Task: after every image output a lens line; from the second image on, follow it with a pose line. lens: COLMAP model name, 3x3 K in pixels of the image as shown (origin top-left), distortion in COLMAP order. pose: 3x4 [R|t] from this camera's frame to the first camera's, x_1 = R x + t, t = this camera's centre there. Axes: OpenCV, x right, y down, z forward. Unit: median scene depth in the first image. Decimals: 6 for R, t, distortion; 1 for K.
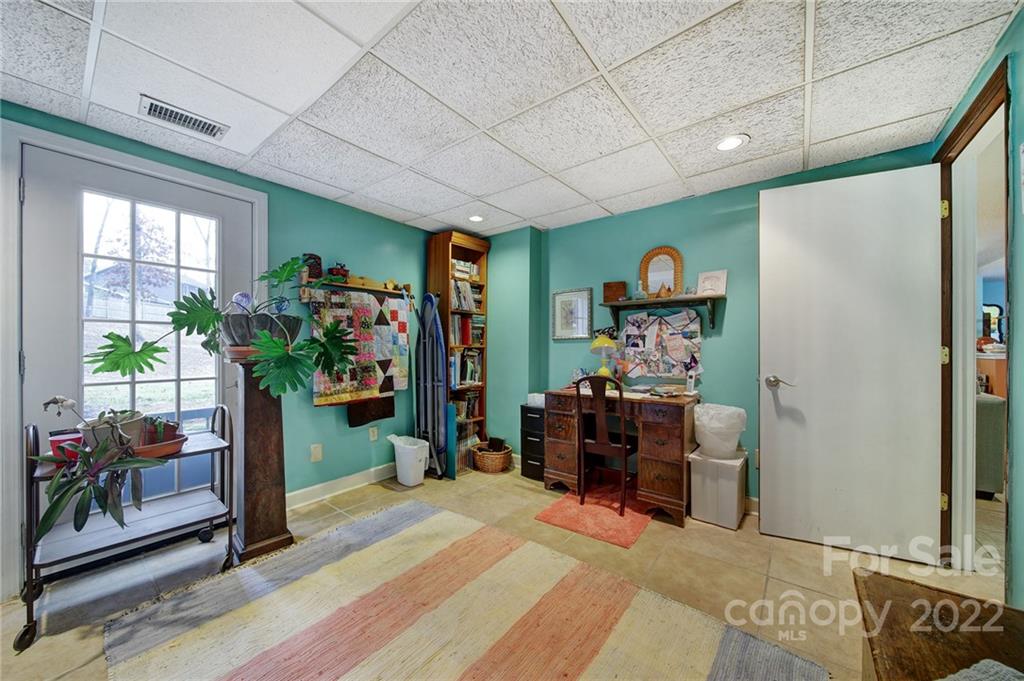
lens RADIAL K [[365.6, 0, 512.7], [0, 365.6, 346.6], [0, 0, 1]] dist [-0.000480, -0.000039]
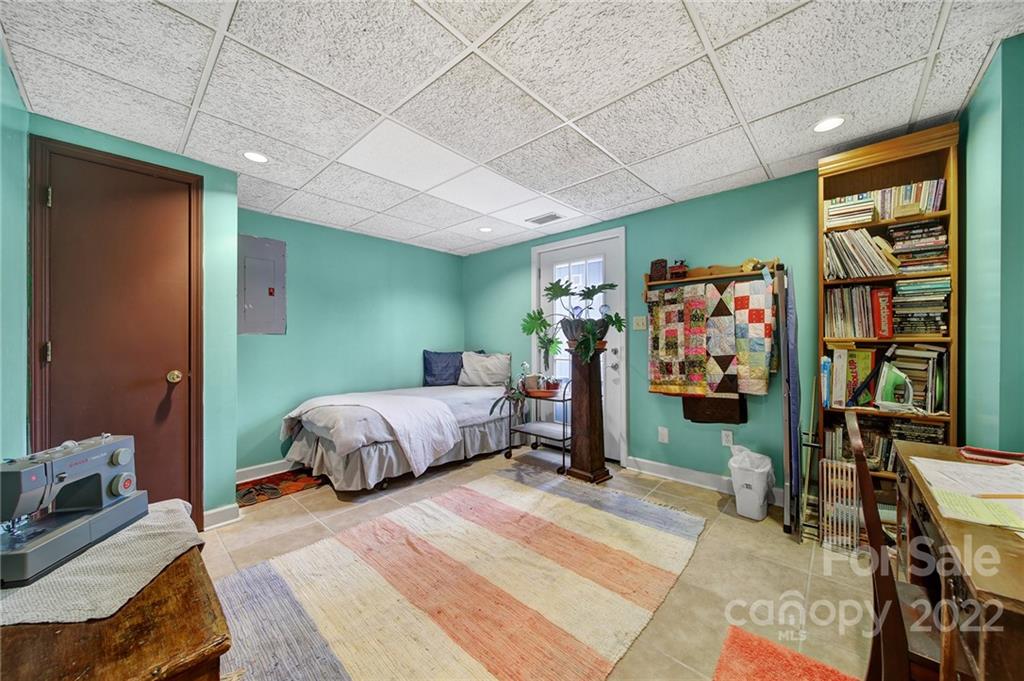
lens RADIAL K [[365.6, 0, 512.7], [0, 365.6, 346.6], [0, 0, 1]] dist [-0.000480, -0.000039]
pose [[-0.074618, 0.015298, -0.997095, 0.610621], [0.000666, 0.999883, 0.015291, 0.000863], [0.997212, 0.000477, -0.074619, 0.618488]]
